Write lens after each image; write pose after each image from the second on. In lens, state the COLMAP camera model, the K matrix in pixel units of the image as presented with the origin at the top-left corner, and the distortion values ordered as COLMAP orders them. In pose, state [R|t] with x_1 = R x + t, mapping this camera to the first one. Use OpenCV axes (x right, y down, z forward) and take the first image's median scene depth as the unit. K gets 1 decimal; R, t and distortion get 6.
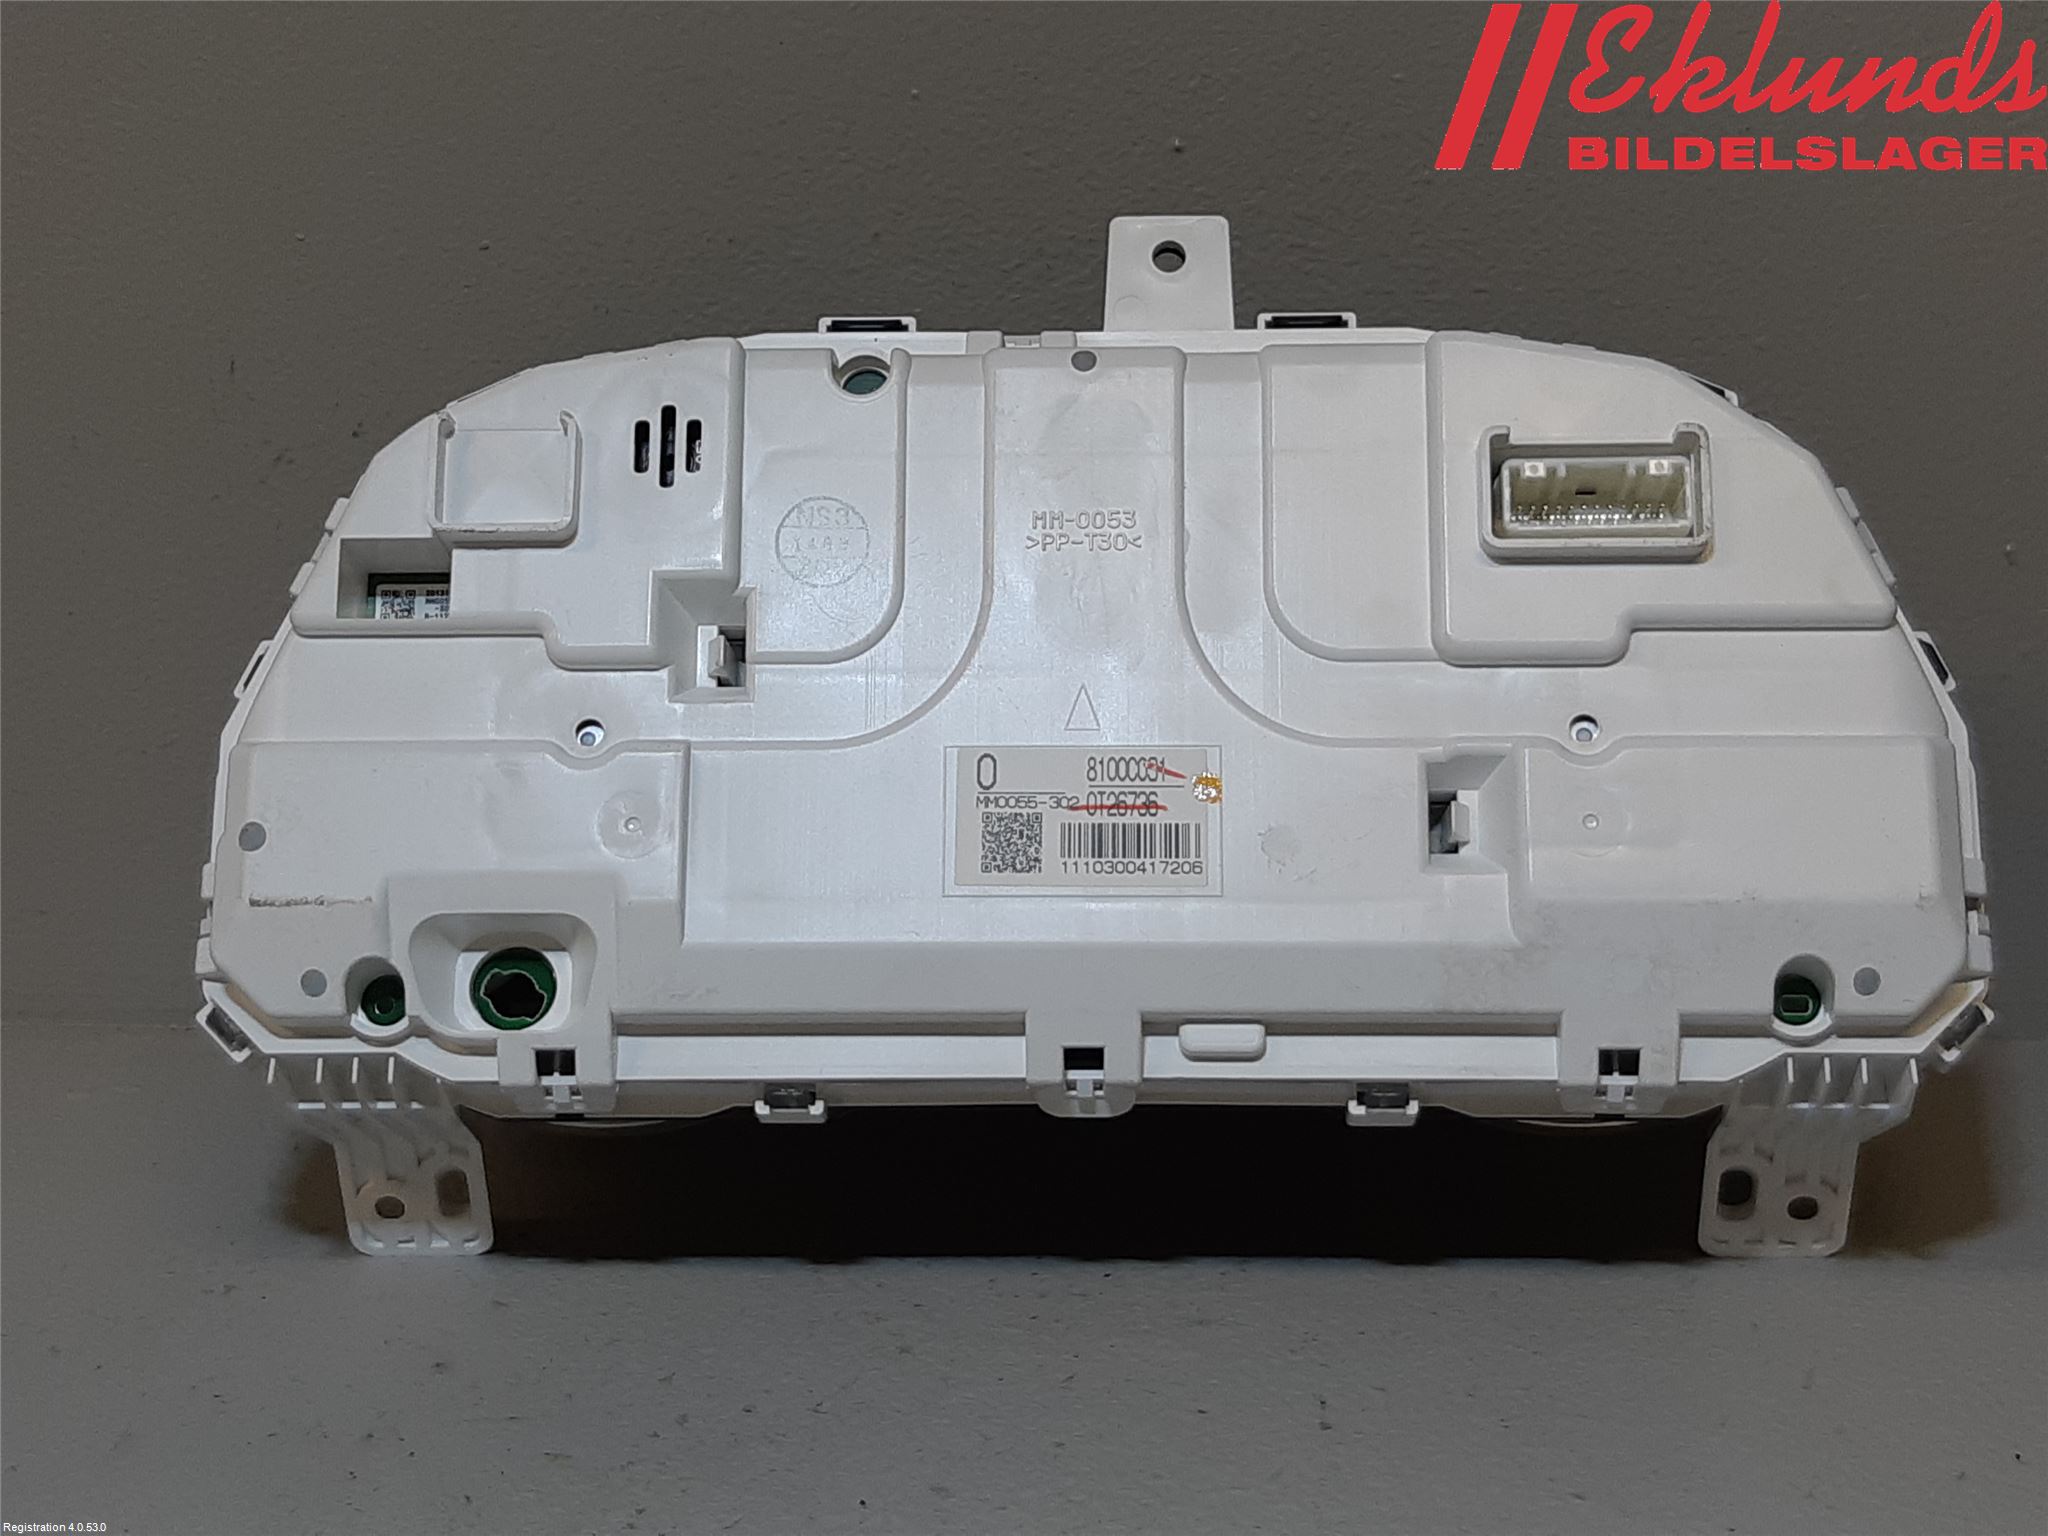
lens RADIAL K [[4046.3, 0, 1021.2], [0, 4046.3, 776.6], [0, 0, 1]] dist [0.141297, 0.000000]
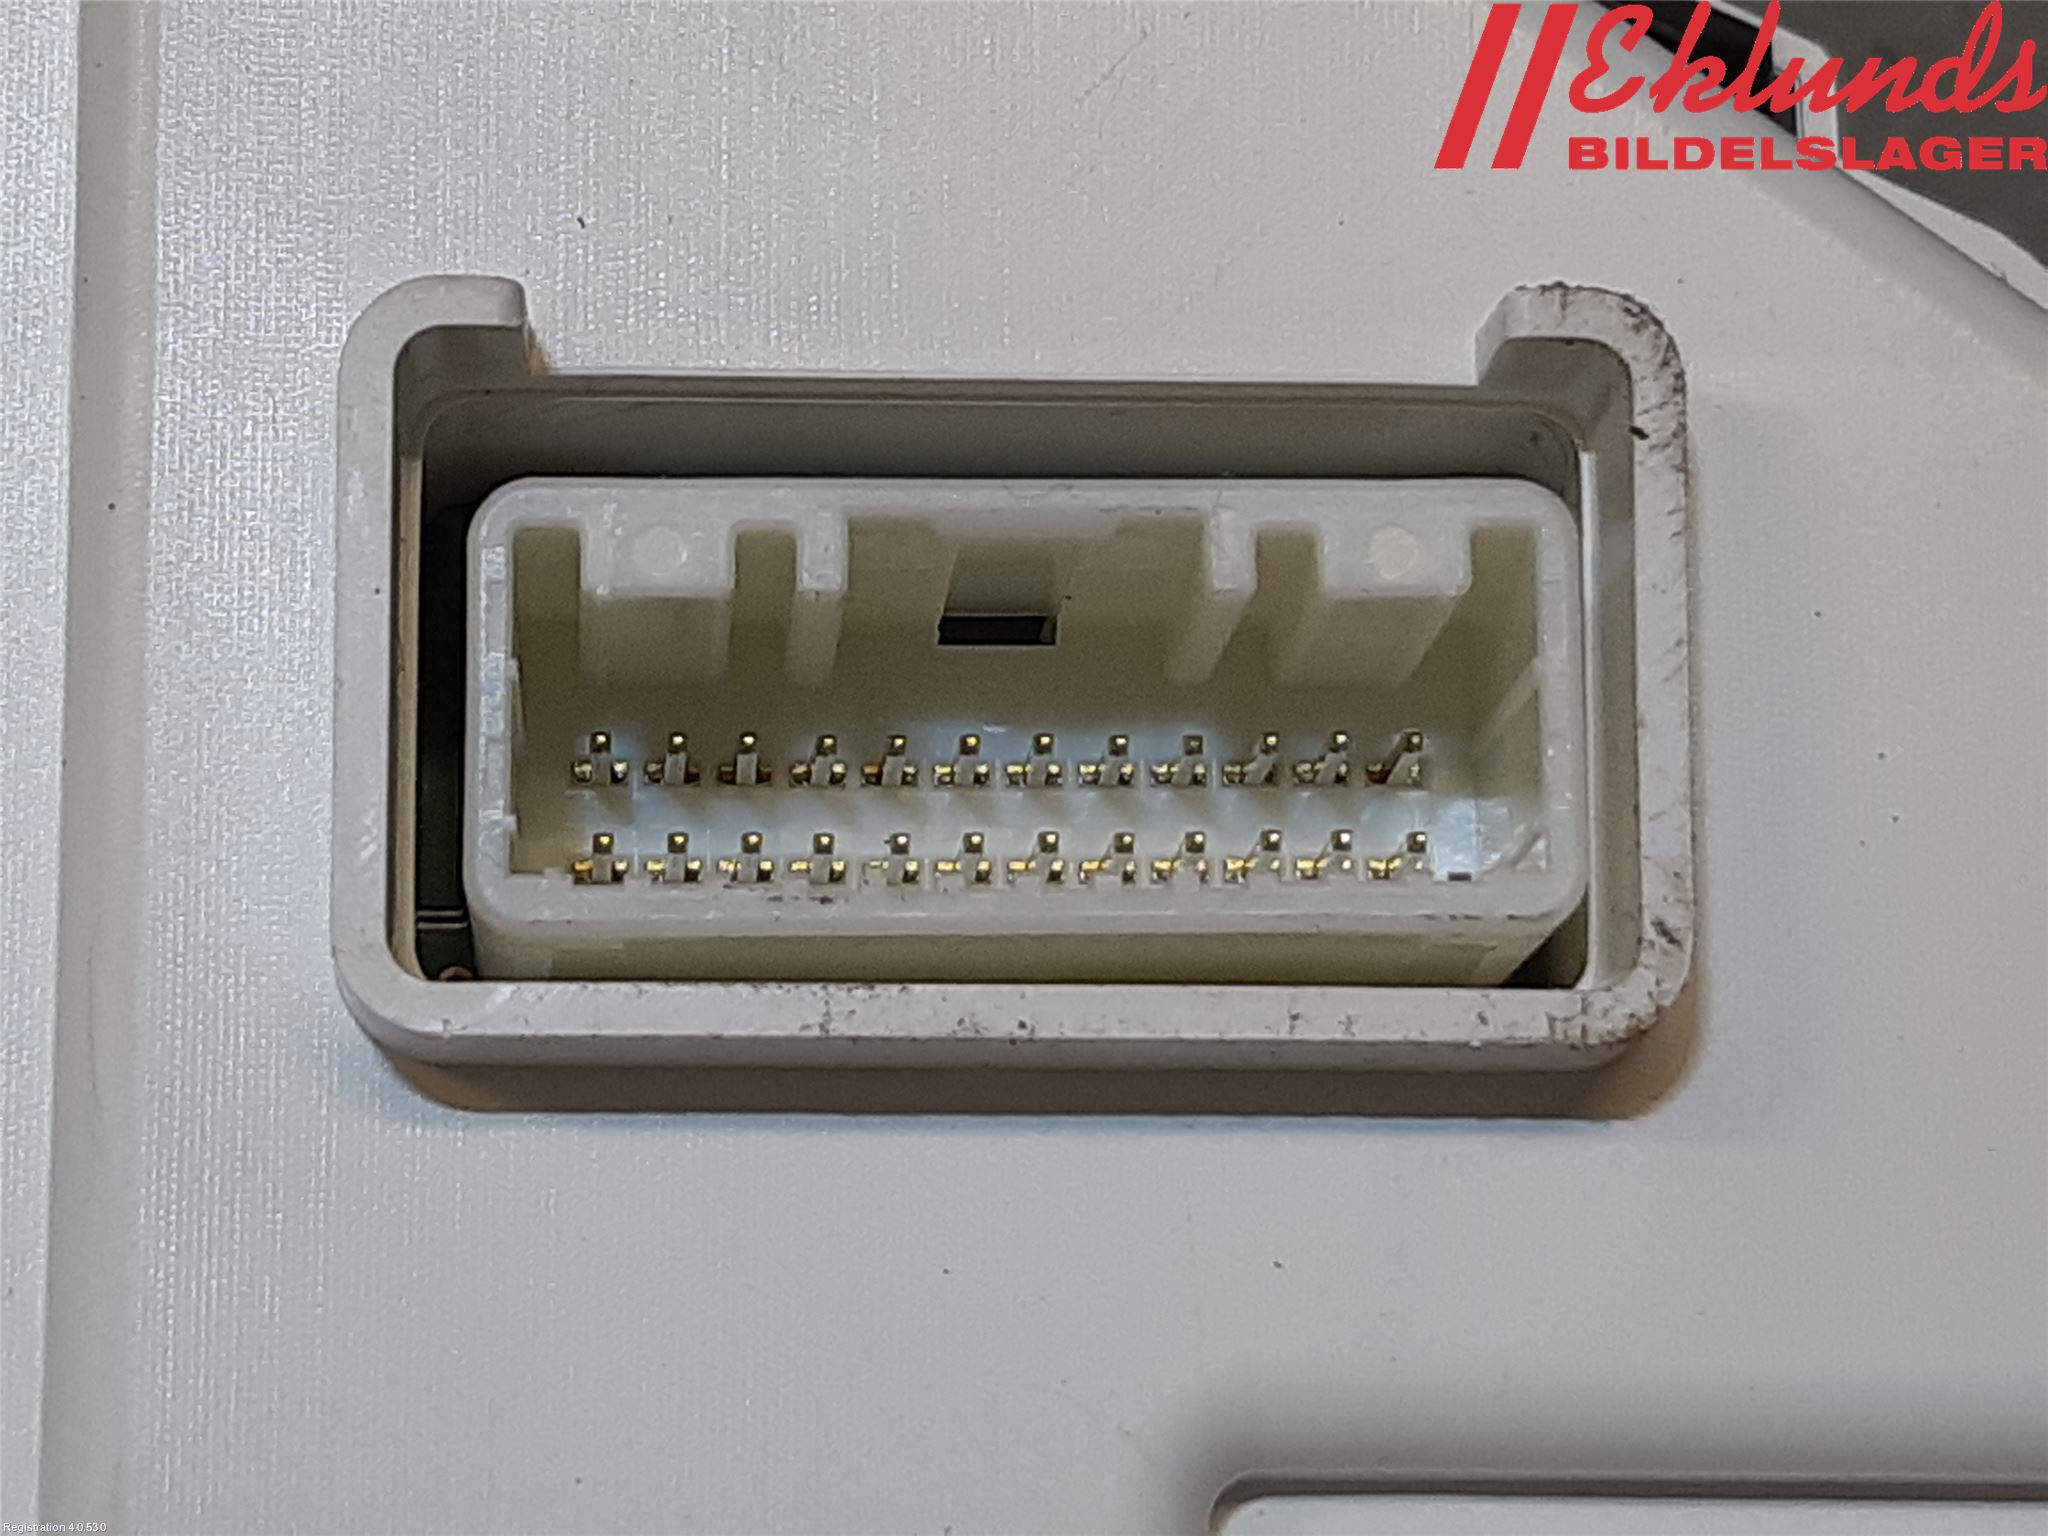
lens RADIAL K [[4046.3, 0, 1028.8], [0, 4046.3, 763.6], [0, 0, 1]] dist [0.141297, 0.000000]
pose [[0.999484, 0.004583, 0.031808, 0.136781], [-0.008458, 0.992398, 0.122779, -0.087793], [-0.031003, -0.122984, 0.991924, 0.832855]]
